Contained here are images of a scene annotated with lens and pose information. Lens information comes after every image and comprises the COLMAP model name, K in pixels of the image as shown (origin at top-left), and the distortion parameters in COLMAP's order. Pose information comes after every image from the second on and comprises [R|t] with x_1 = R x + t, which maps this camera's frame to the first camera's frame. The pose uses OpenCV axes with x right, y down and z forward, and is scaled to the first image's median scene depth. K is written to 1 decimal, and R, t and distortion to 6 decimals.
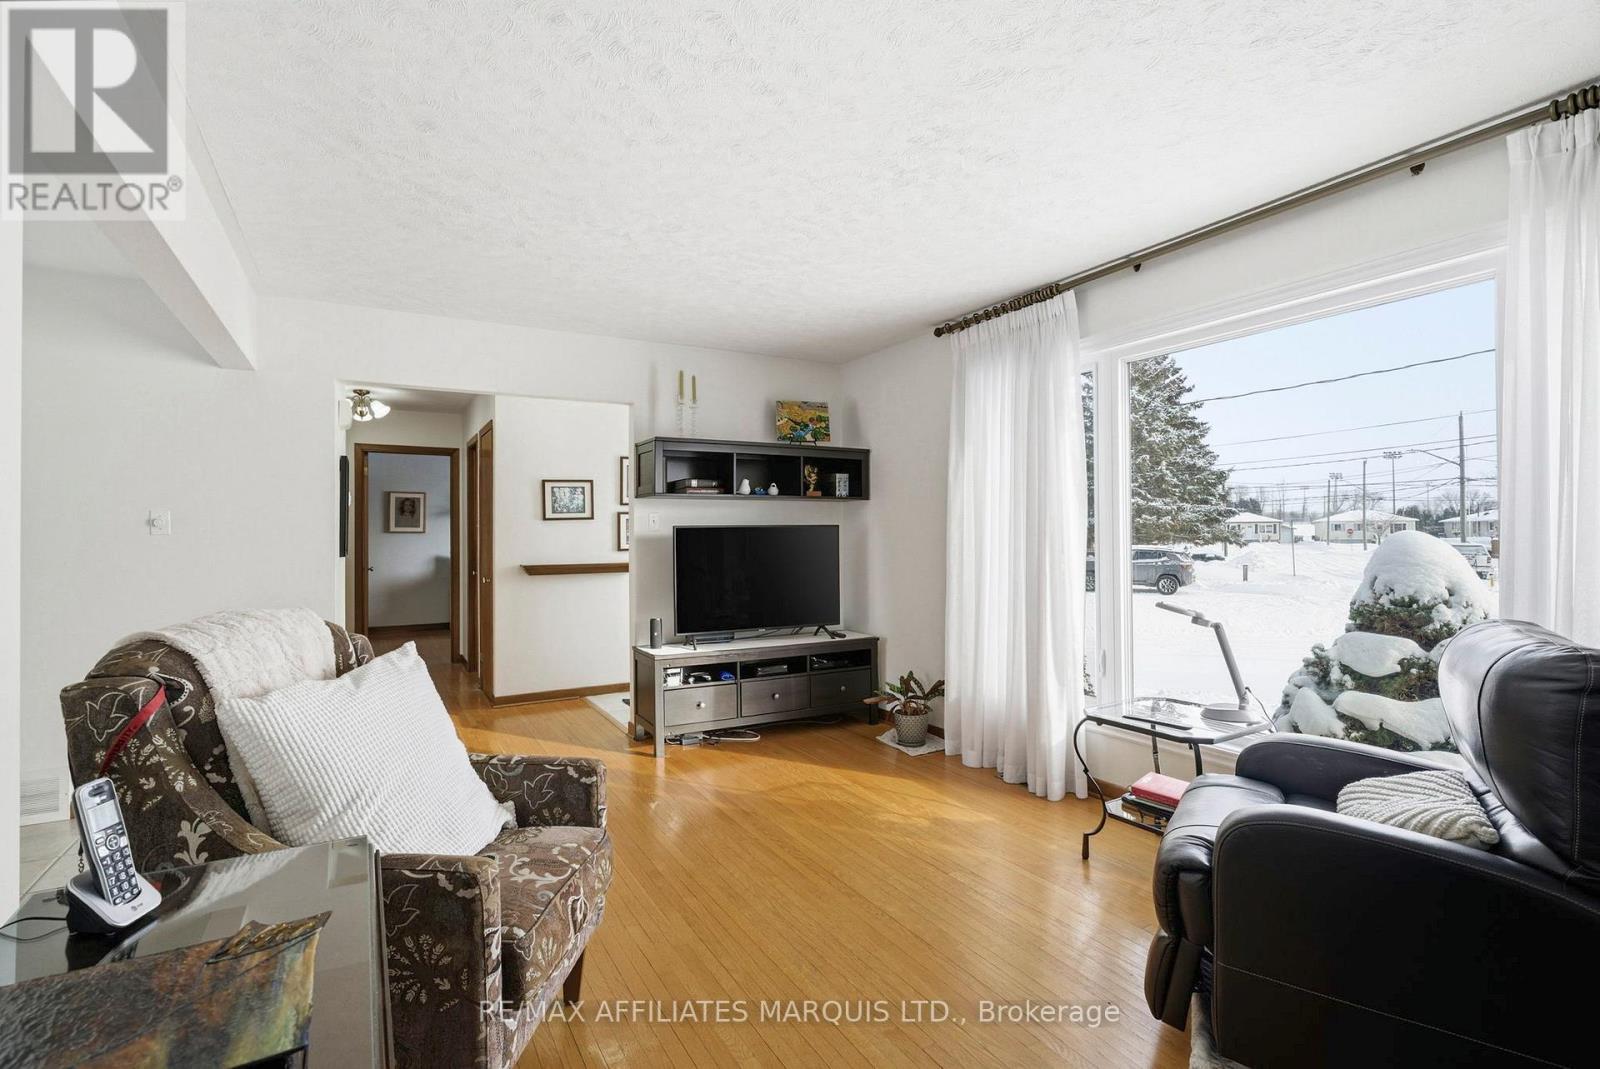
lens RADIAL K [[747.8, 0, 804.0], [0, 747.8, 535.1], [0, 0, 1]] dist [0.001262, 0.000976]
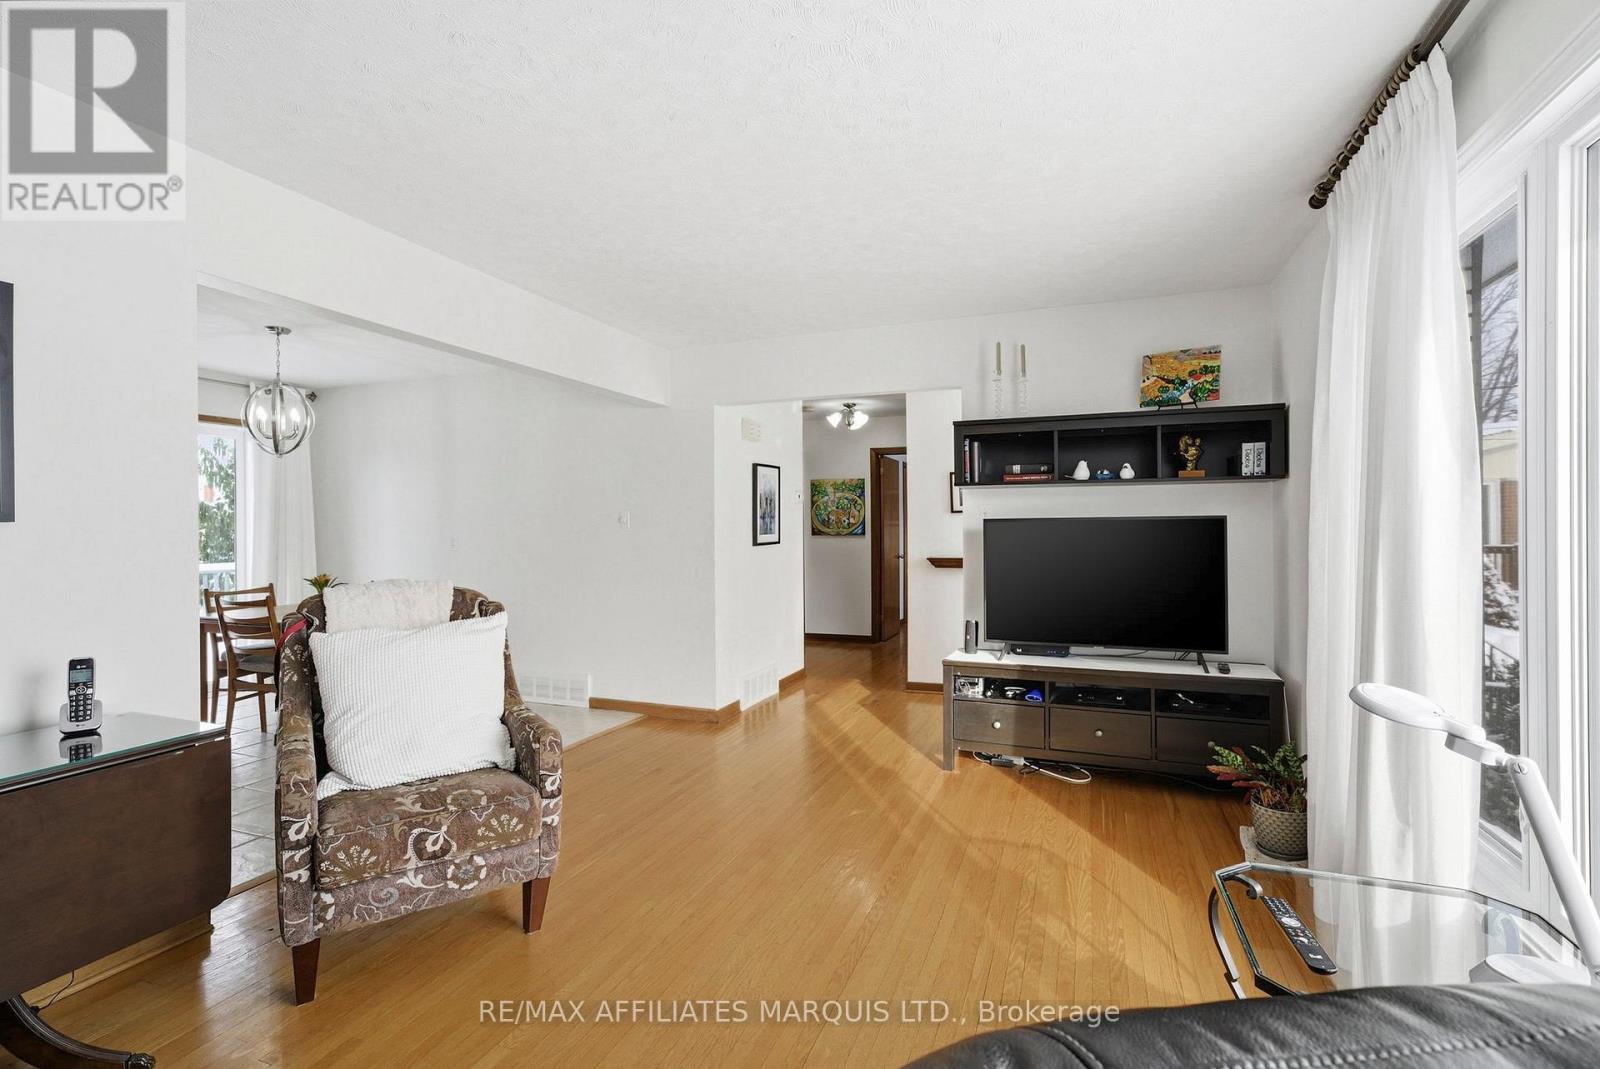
lens RADIAL K [[747.8, 0, 804.0], [0, 747.8, 525.8], [0, 0, 1]] dist [0.001262, 0.000976]
pose [[0.629143, 0.004106, -0.777279, 0.353148], [-0.001734, 0.999991, 0.003878, -0.006253], [0.777288, -0.001092, 0.629144, 0.244319]]
